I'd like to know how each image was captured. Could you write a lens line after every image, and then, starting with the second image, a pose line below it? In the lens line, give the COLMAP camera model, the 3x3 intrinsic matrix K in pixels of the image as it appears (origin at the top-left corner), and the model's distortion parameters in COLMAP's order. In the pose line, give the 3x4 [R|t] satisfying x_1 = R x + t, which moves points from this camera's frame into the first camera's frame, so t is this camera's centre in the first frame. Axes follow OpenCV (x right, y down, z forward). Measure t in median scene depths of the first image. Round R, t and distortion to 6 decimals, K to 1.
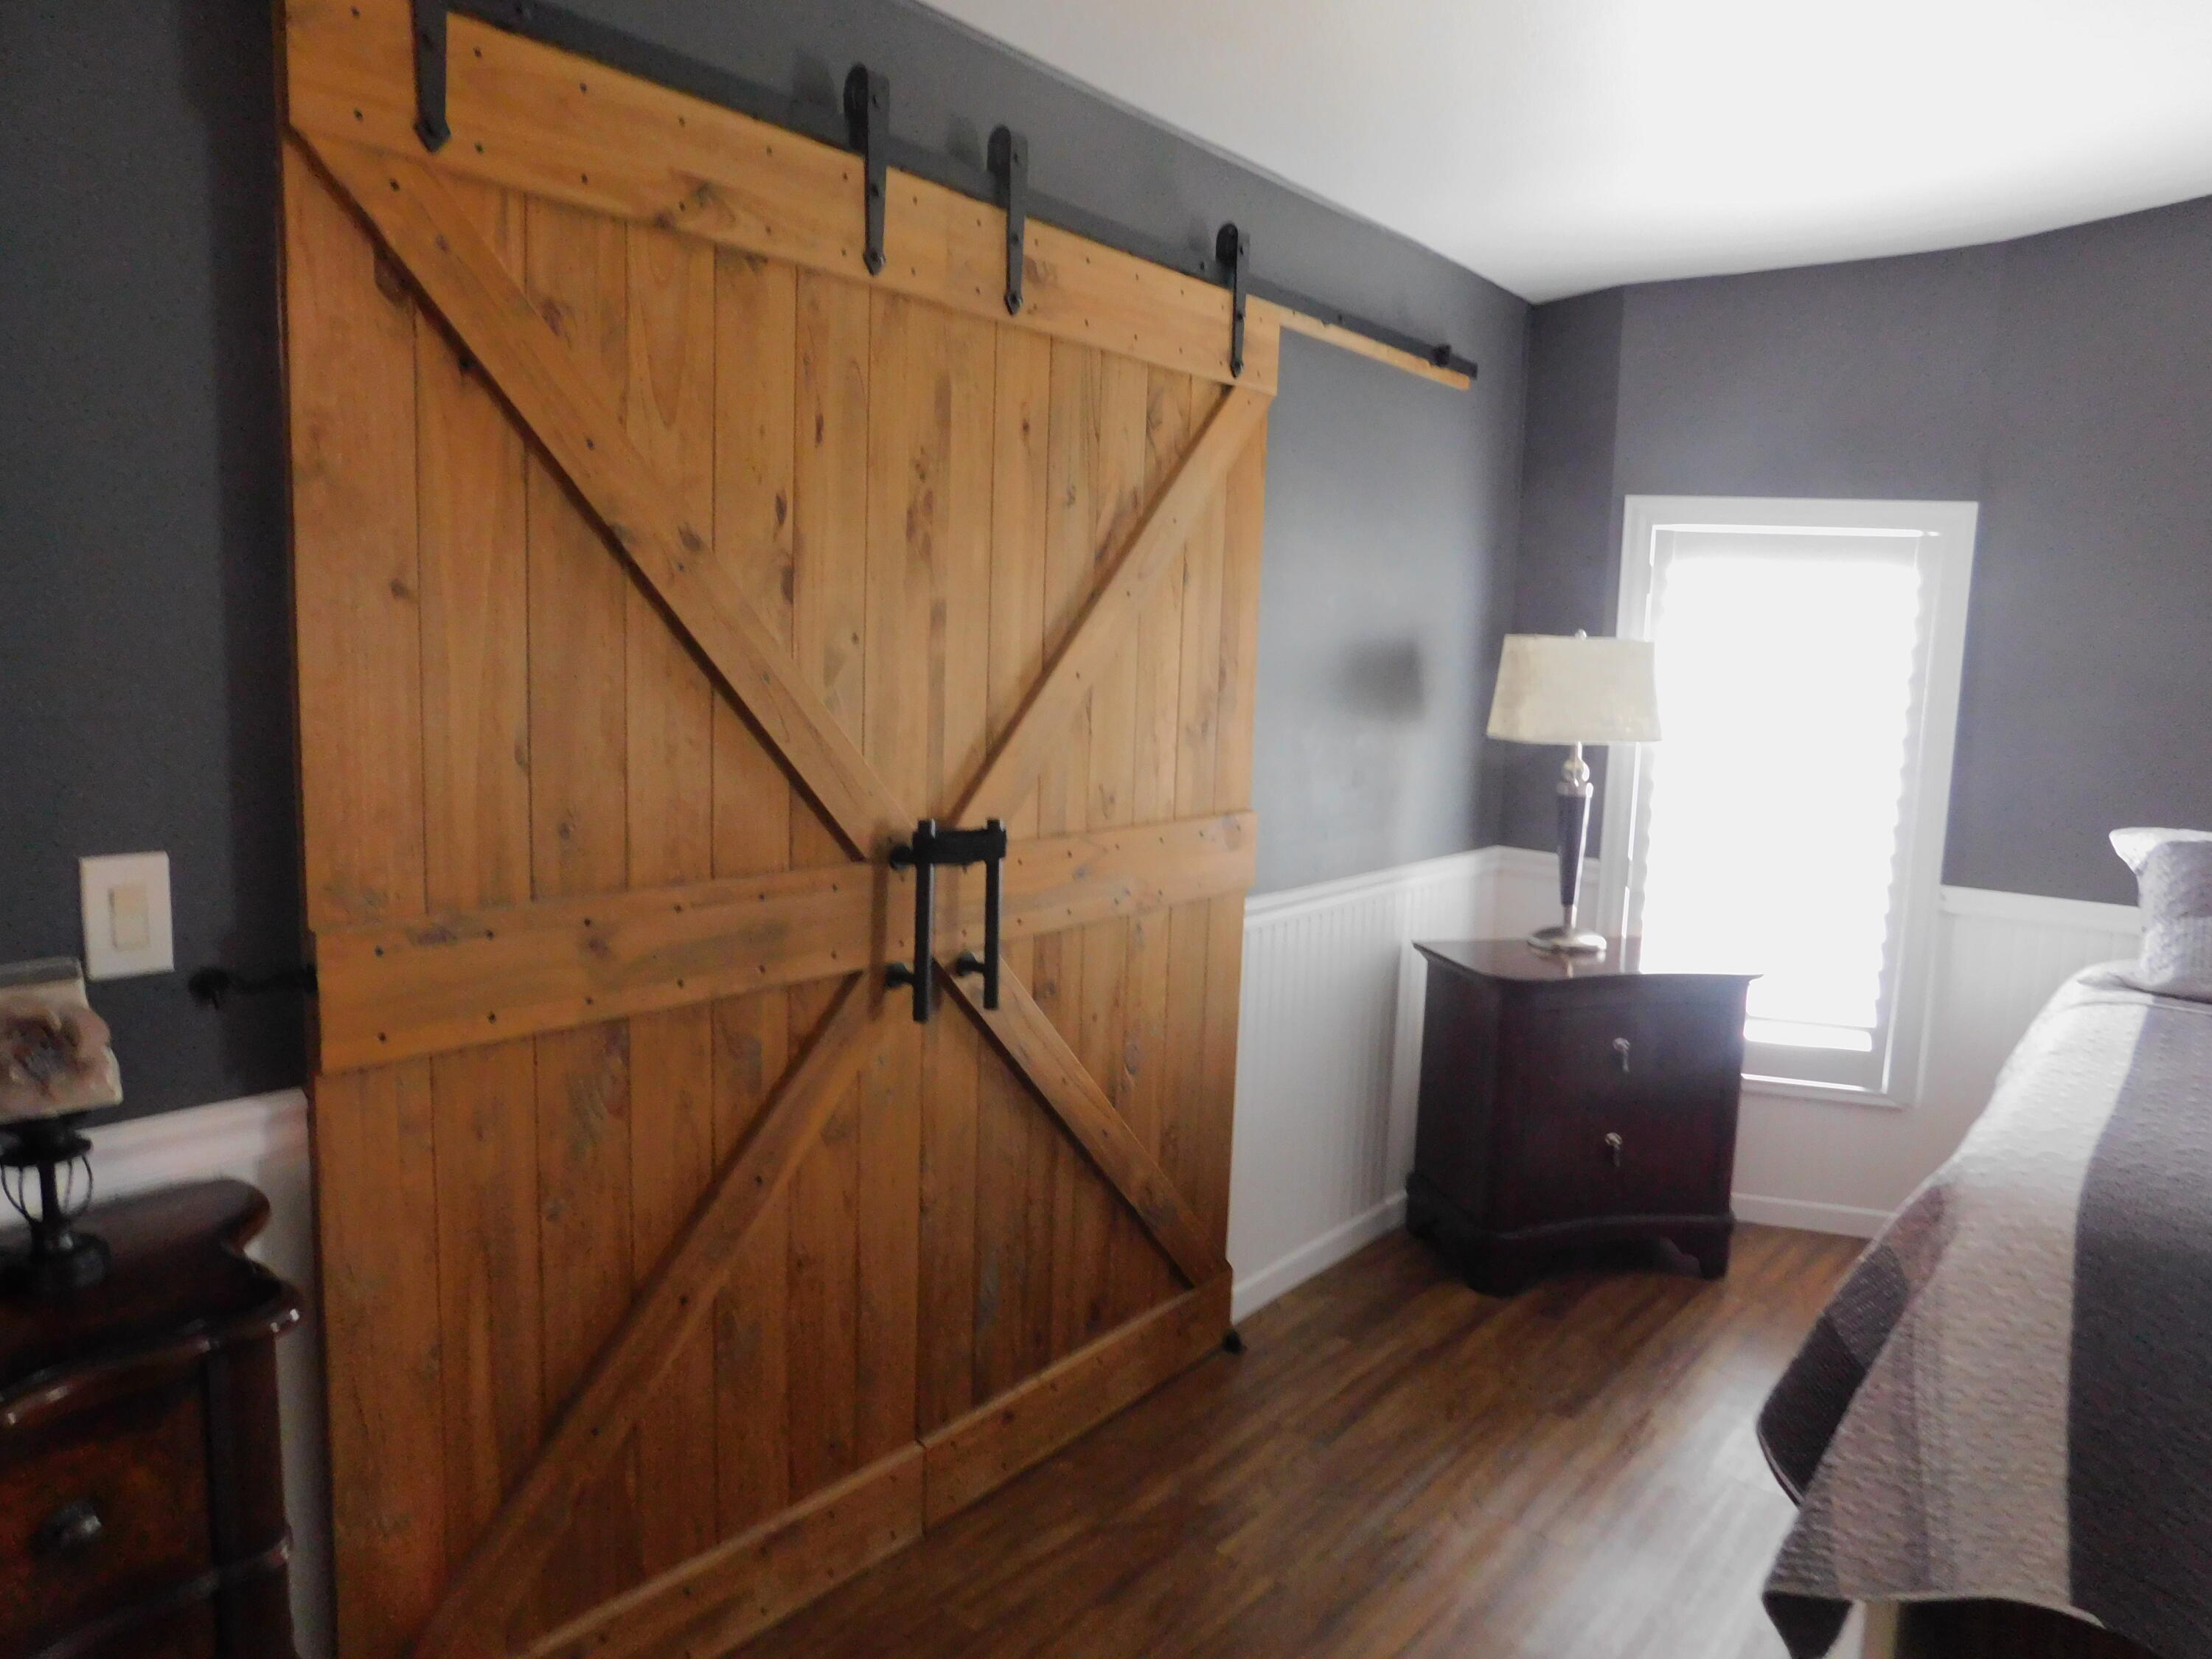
lens RADIAL K [[1446.4, 0, 1114.9], [0, 1446.4, 823.0], [0, 0, 1]] dist [-0.076578, 0.053508]
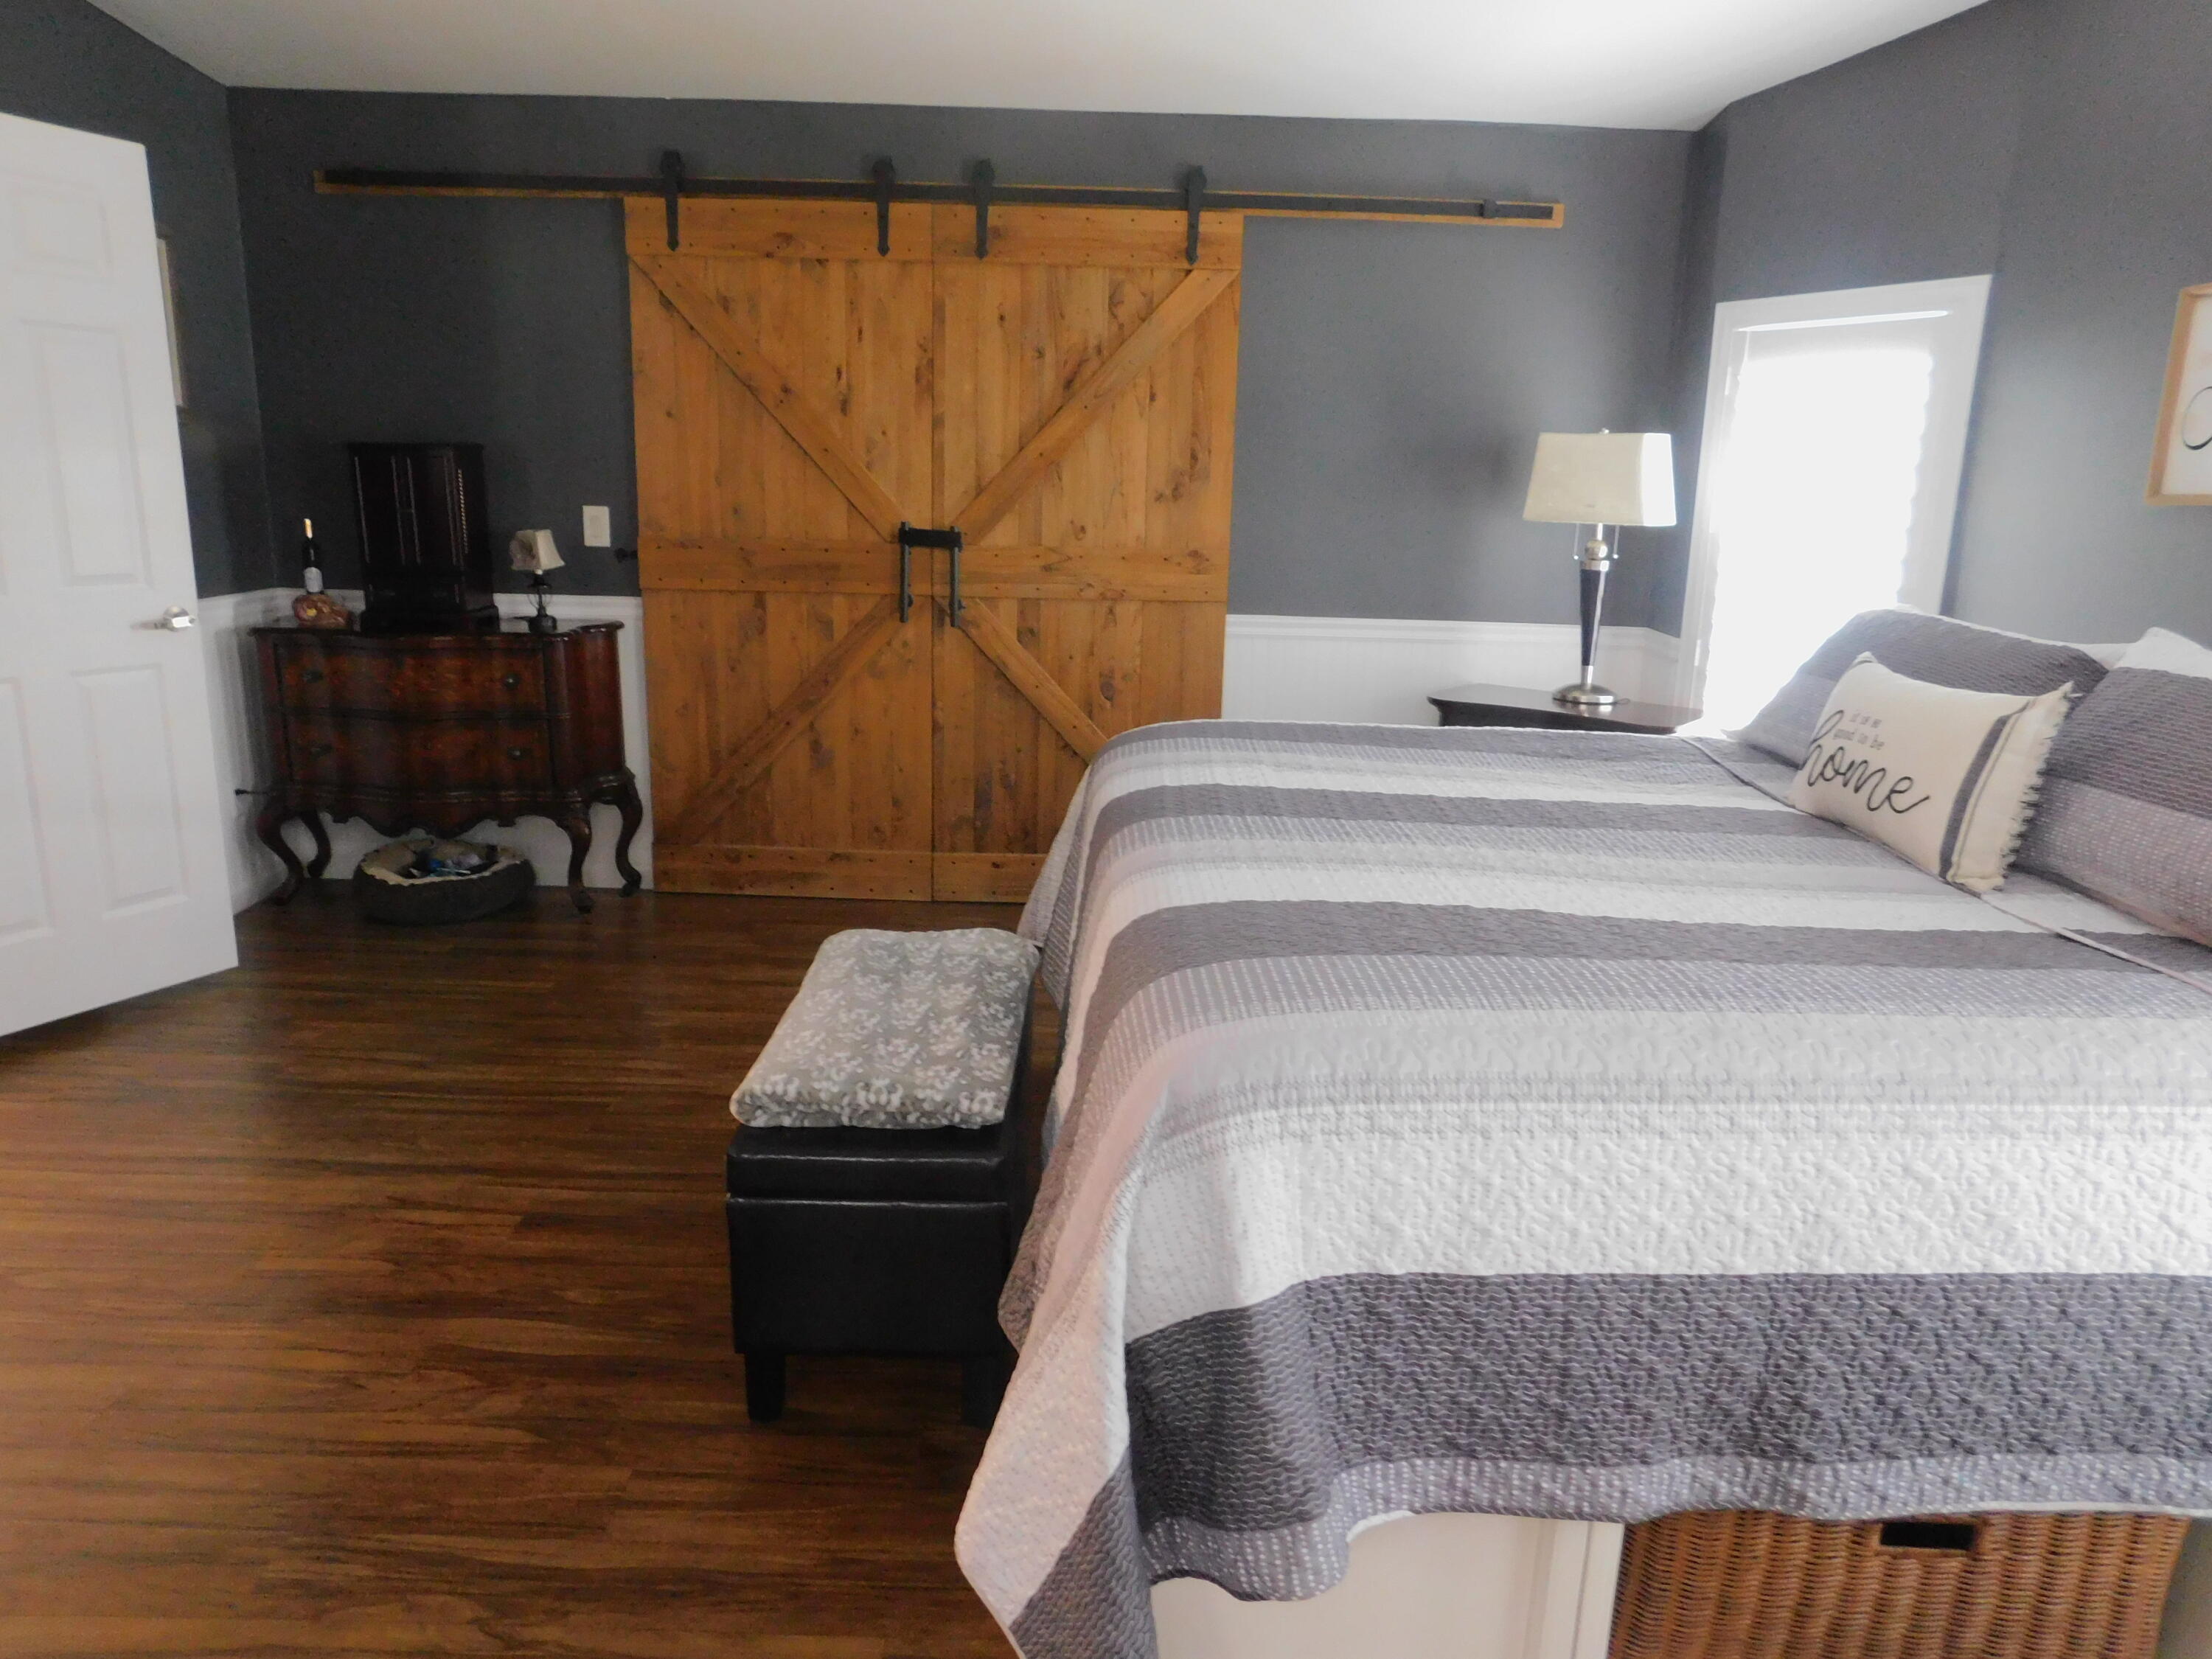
lens RADIAL K [[1475.4, 0, 1093.2], [0, 1475.4, 823.9], [0, 0, 1]] dist [-0.077793, 0.056680]
pose [[0.636478, 0.165520, -0.753325, 1.728341], [-0.103115, 0.986195, 0.129566, 0.126924], [0.764371, -0.004787, 0.644759, -0.149180]]
